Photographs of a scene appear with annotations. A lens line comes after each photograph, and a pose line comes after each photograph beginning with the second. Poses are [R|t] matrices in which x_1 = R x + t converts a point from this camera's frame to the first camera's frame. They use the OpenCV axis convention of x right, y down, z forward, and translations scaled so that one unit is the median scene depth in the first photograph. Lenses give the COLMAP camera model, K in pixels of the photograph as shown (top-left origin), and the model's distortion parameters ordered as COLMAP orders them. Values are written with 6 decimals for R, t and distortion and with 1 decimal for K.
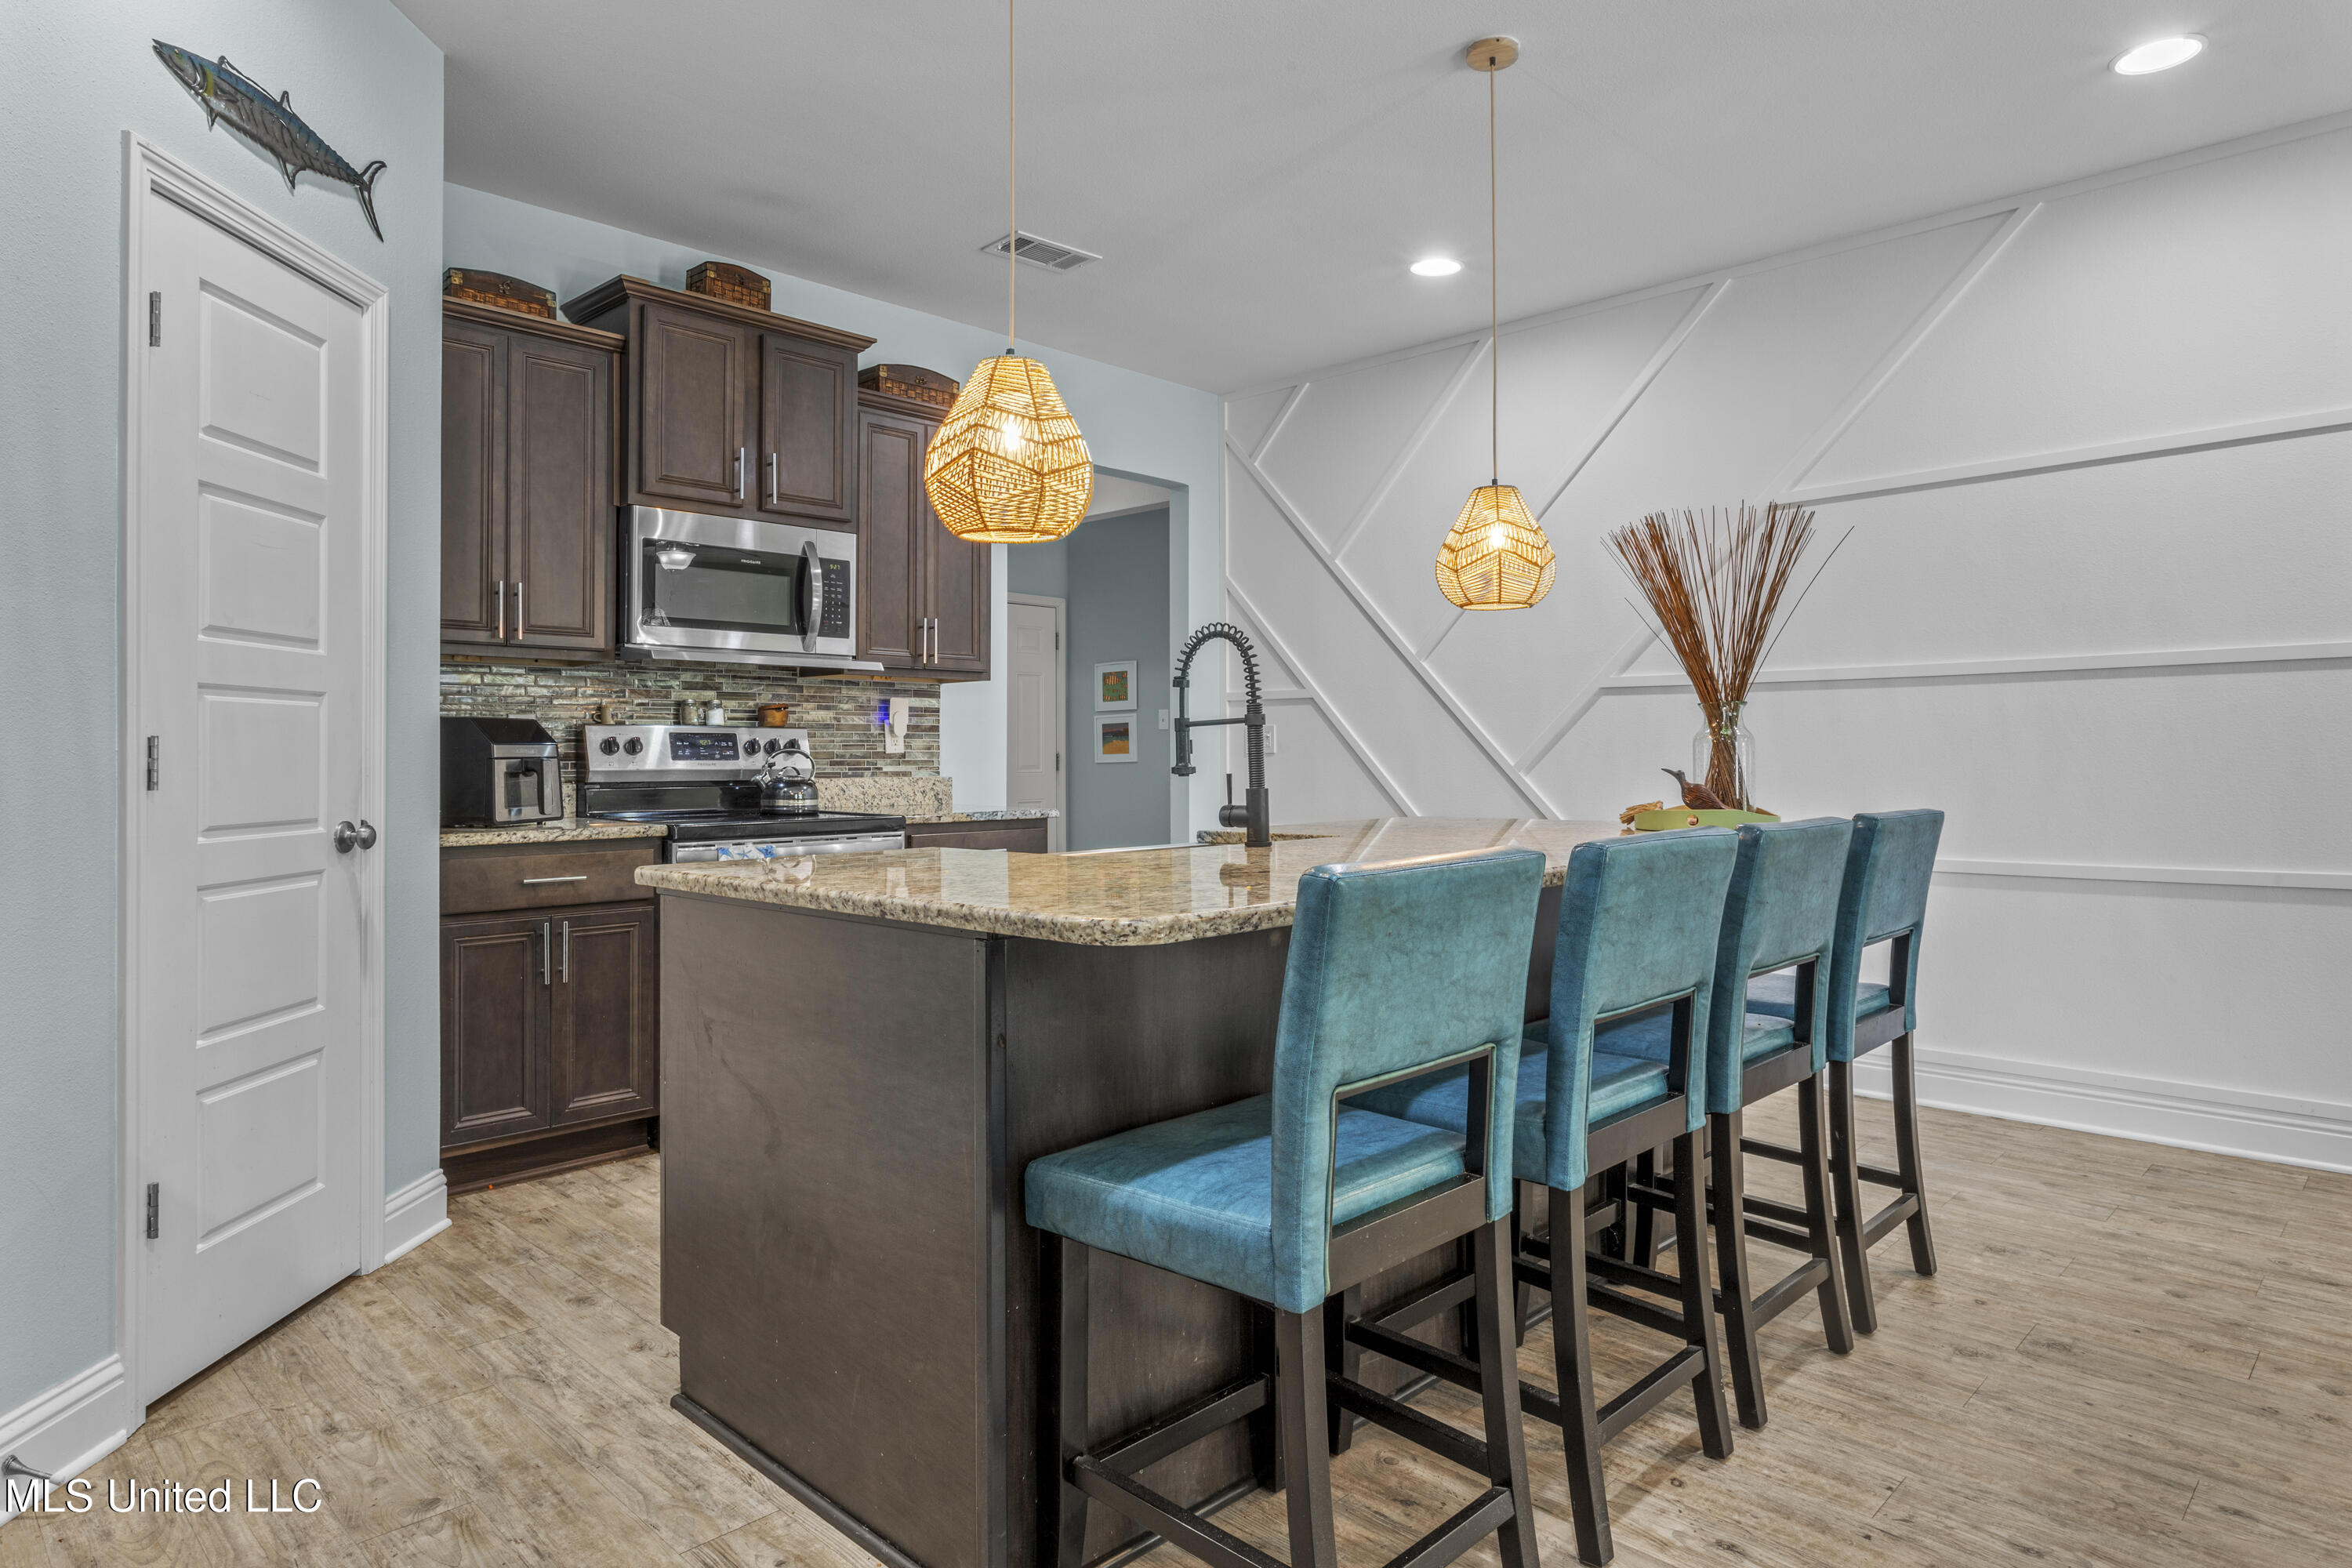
lens RADIAL K [[1356.3, 0, 1178.2], [0, 1356.3, 744.4], [0, 0, 1]] dist [-0.007554, 0.002609]
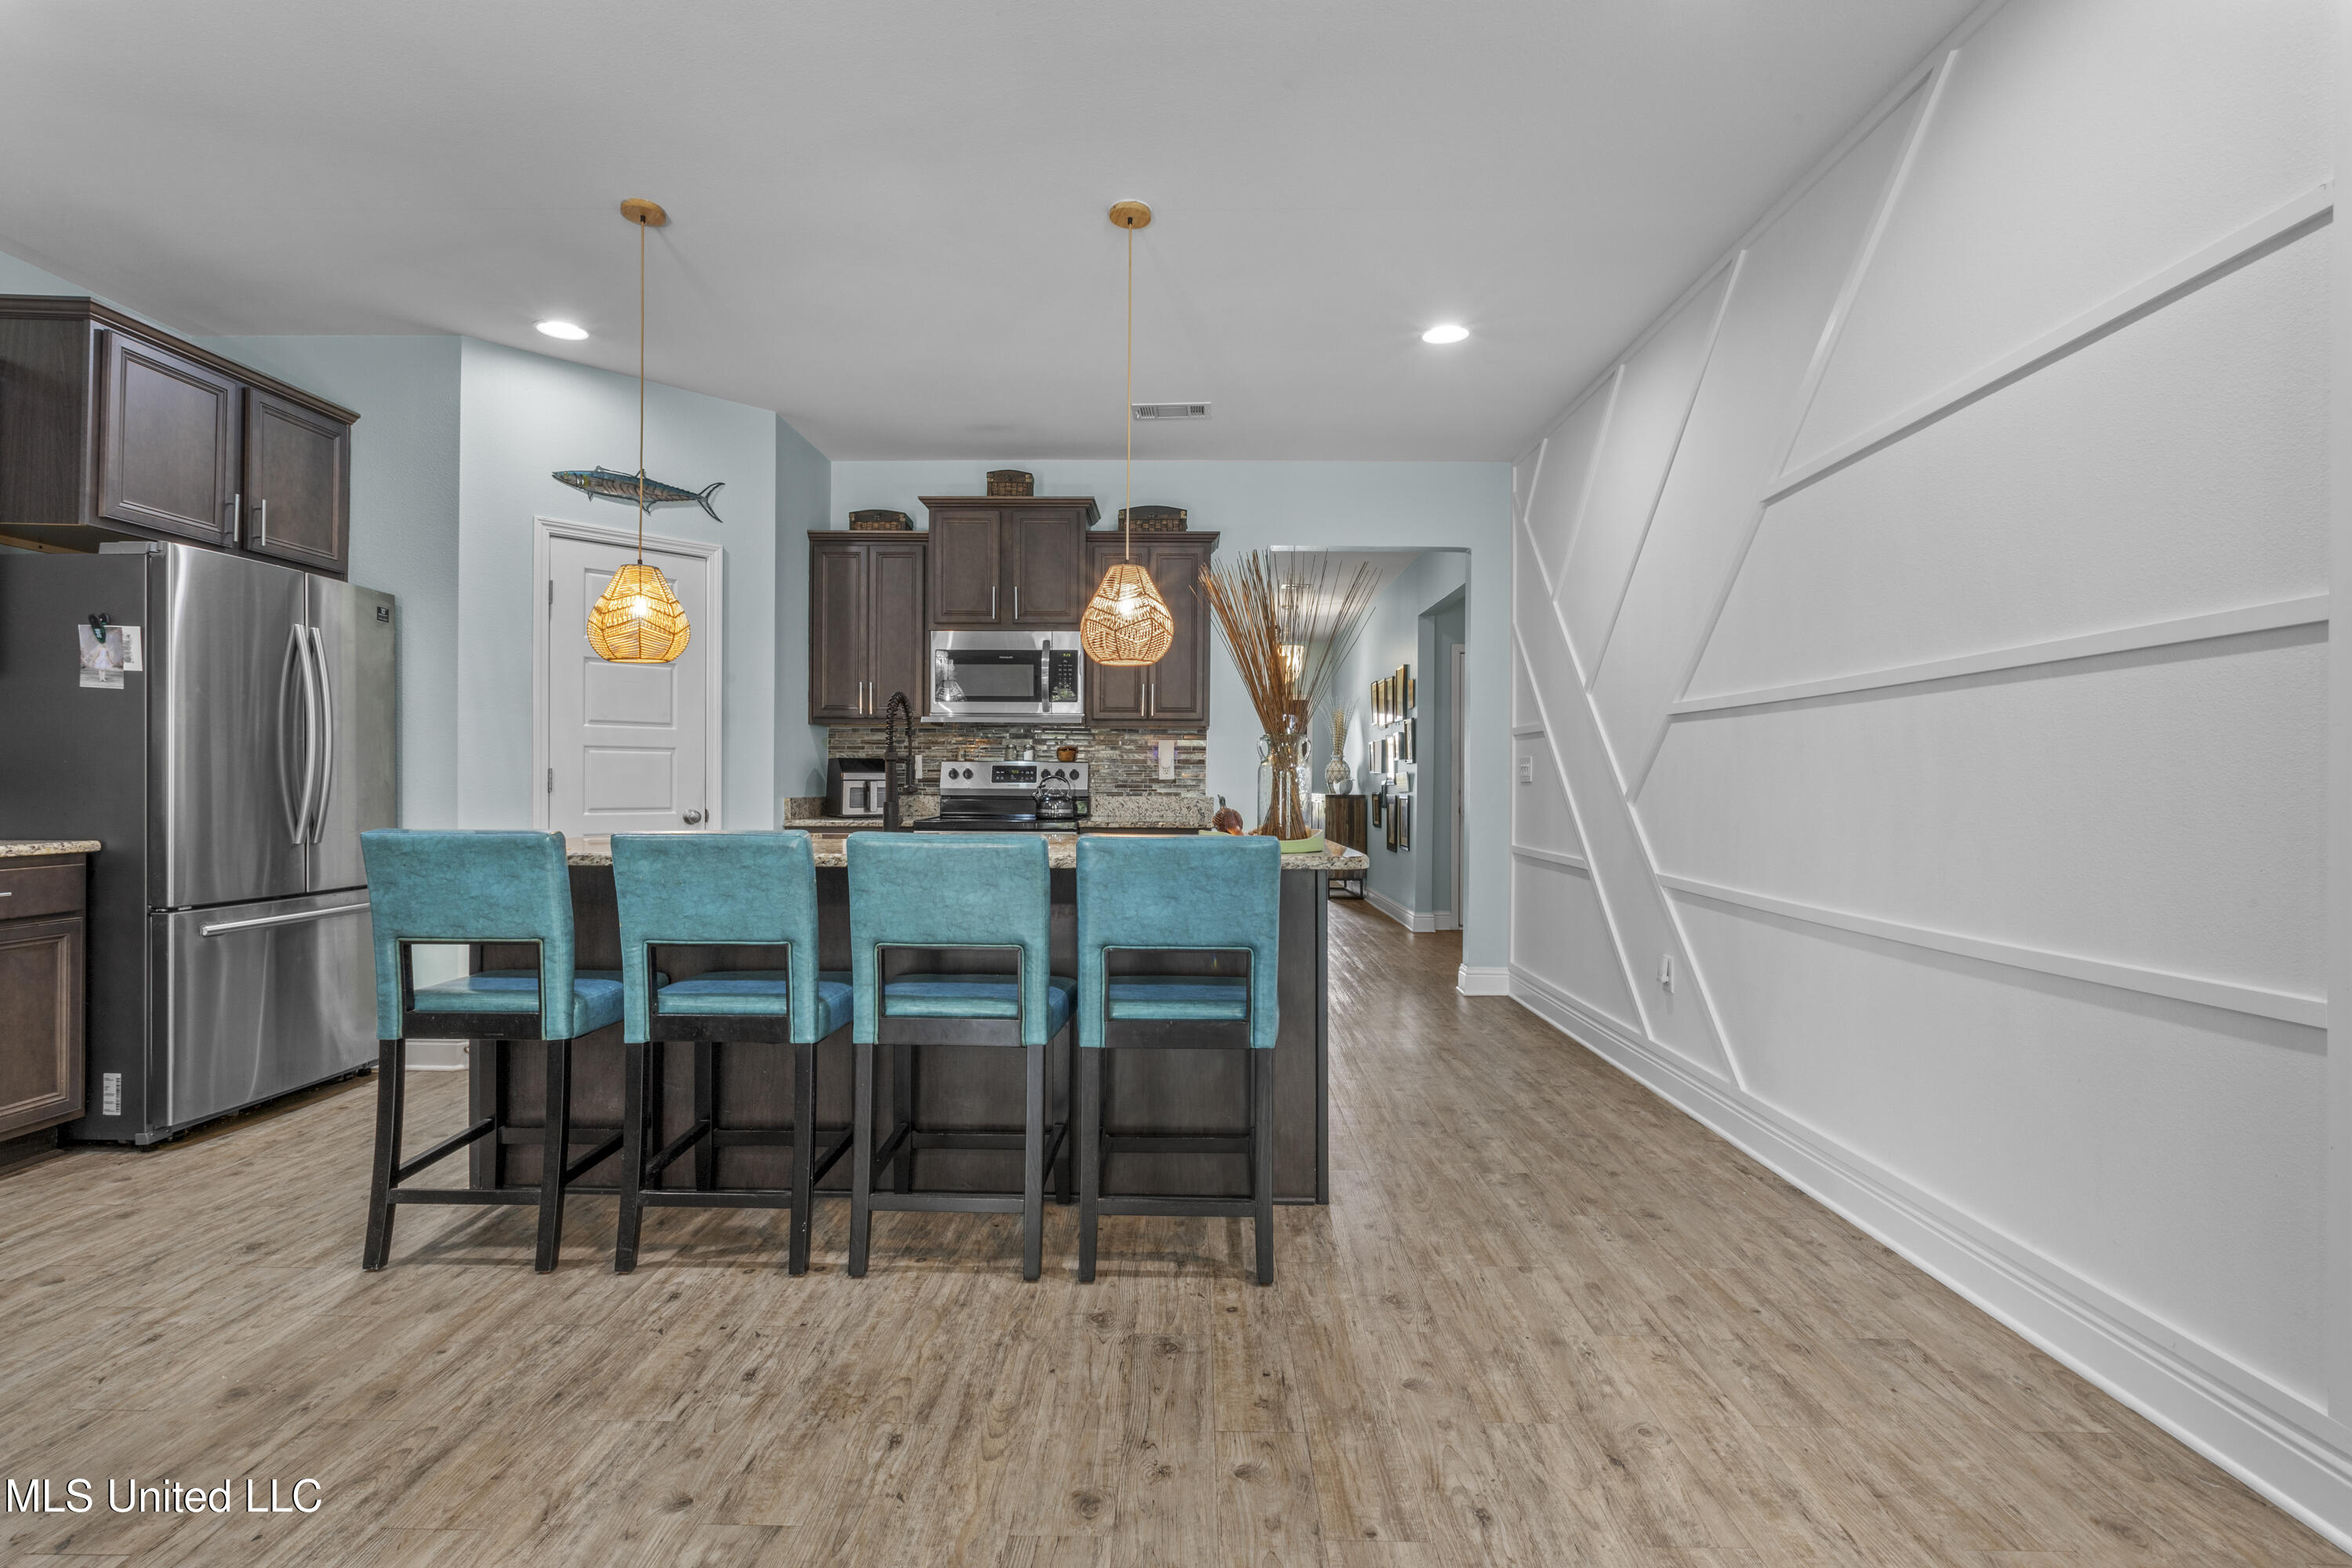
lens RADIAL K [[1118.5, 0, 1164.4], [0, 1118.5, 779.8], [0, 0, 1]] dist [0.004542, -0.000385]
pose [[0.683201, 0.005749, -0.730208, 0.886594], [-0.002234, 0.999981, 0.005782, 0.000229], [0.730227, -0.002319, 0.683201, 0.280505]]
